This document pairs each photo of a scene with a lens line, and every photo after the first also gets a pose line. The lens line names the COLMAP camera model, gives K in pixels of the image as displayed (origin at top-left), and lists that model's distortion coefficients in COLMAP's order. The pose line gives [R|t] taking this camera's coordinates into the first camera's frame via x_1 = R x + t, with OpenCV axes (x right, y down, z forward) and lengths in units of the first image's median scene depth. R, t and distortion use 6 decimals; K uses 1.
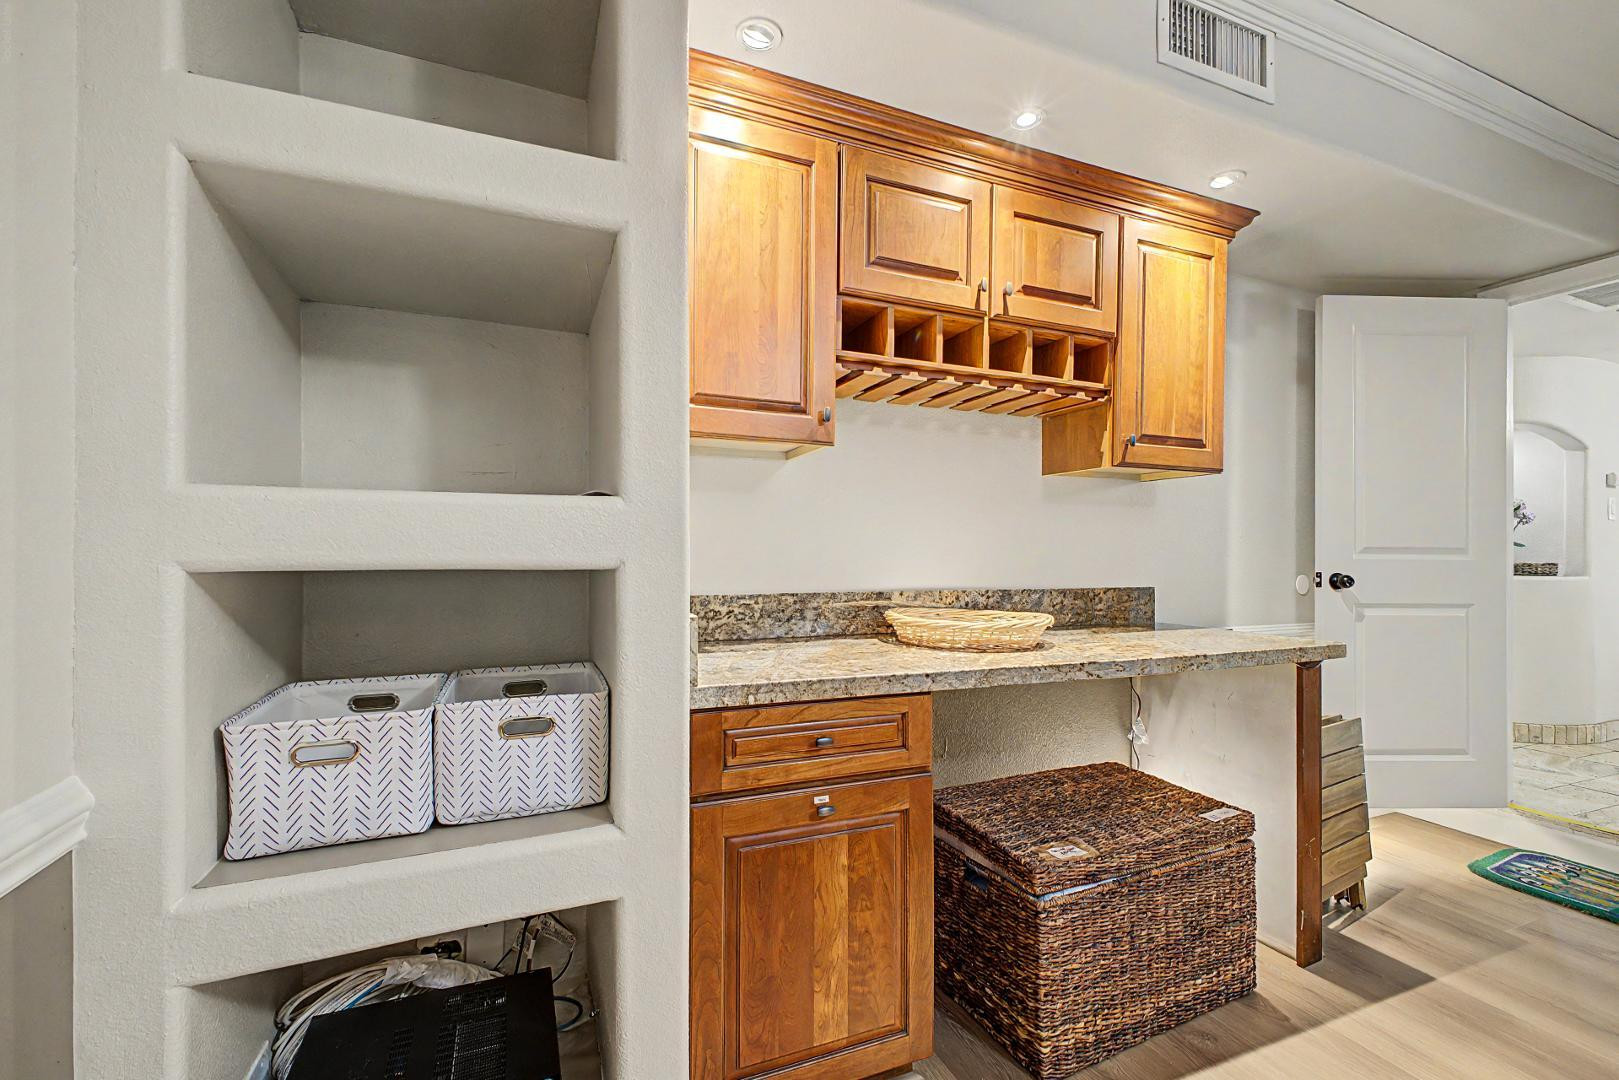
lens RADIAL K [[702.3, 0, 808.5], [0, 702.3, 547.9], [0, 0, 1]] dist [0.001840, -0.001469]
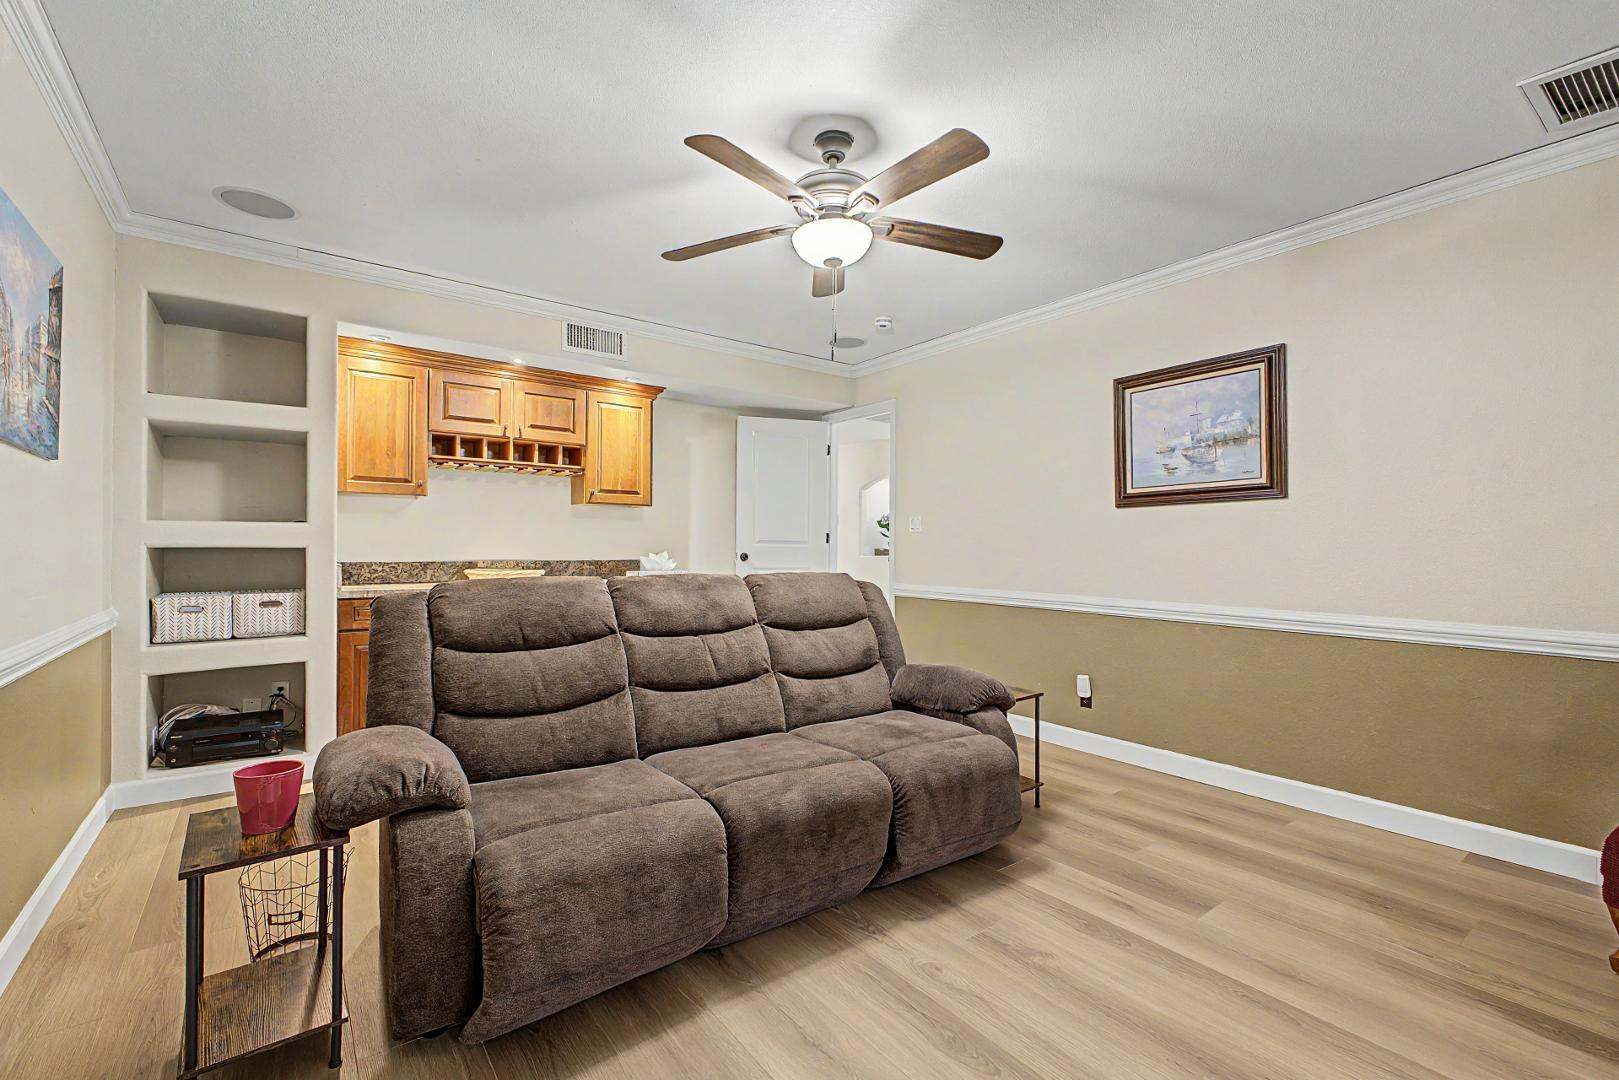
lens RADIAL K [[702.3, 0, 814.9], [0, 702.3, 541.3], [0, 0, 1]] dist [0.001840, -0.001469]
pose [[0.966637, 0.004264, 0.256115, 0.696233], [-0.005552, 0.999975, 0.004305, -0.014477], [-0.256090, -0.005583, 0.966637, -1.611057]]
